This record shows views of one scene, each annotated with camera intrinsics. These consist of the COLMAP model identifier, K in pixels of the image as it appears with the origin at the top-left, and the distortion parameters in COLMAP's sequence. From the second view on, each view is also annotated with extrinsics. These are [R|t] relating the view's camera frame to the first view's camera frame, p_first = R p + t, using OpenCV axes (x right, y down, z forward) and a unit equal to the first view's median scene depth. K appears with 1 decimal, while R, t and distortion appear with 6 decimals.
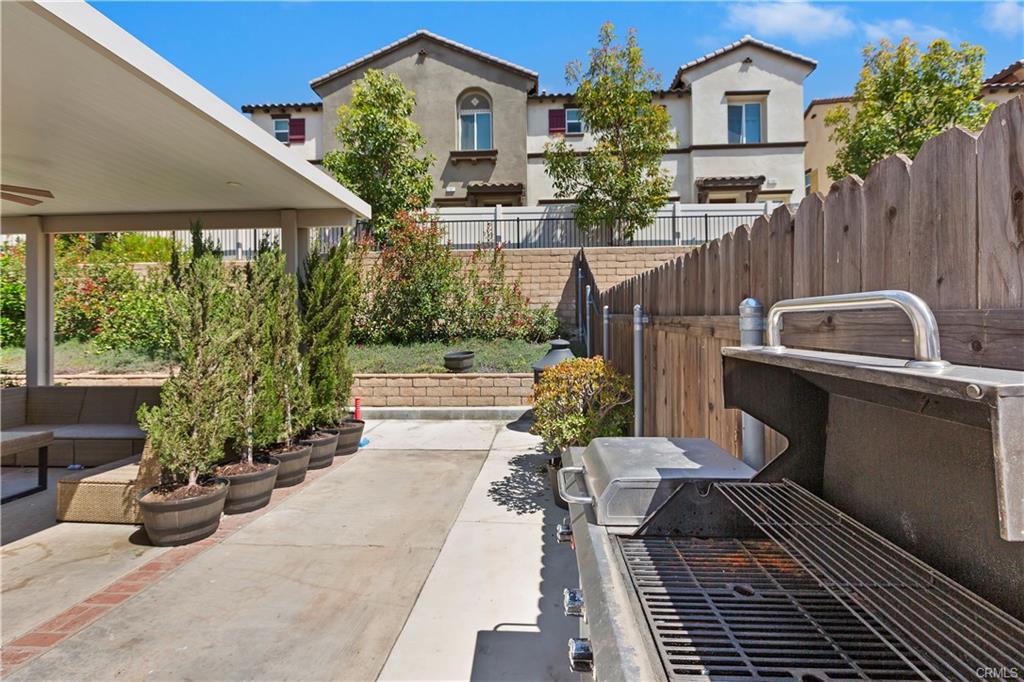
lens RADIAL K [[461.7, 0, 516.5], [0, 461.7, 316.7], [0, 0, 1]] dist [0.005271, -0.002646]
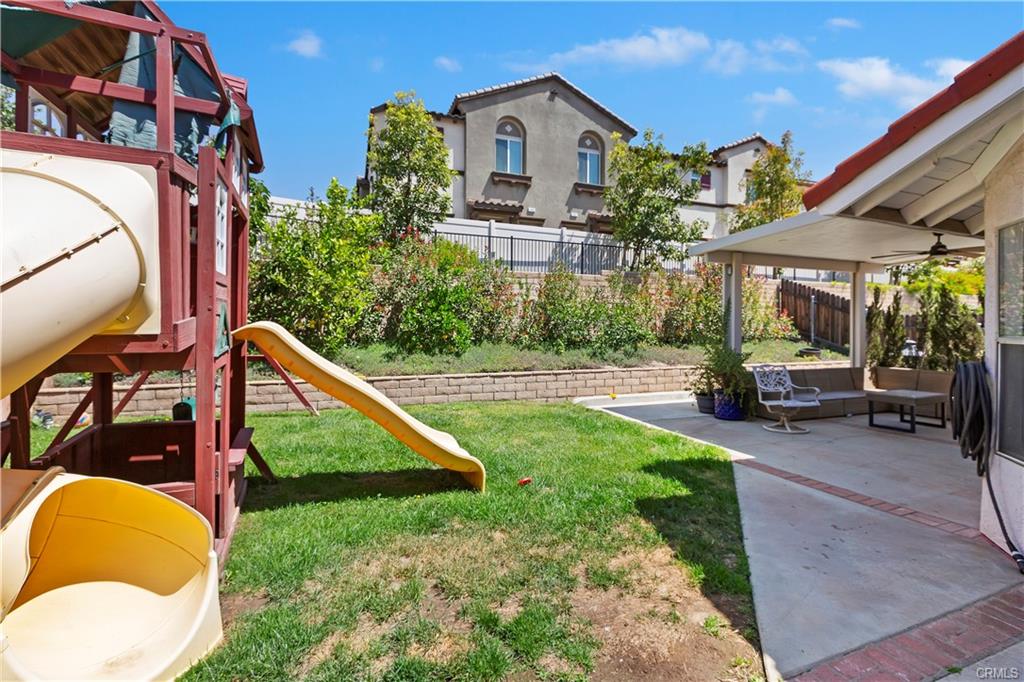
lens RADIAL K [[461.7, 0, 466.9], [0, 461.7, 321.4], [0, 0, 1]] dist [0.005271, -0.002646]
pose [[0.911783, 0.015079, 0.410395, -0.855958], [-0.012092, 0.999878, -0.009874, 0.007407], [-0.410494, 0.004041, 0.911854, 0.052840]]
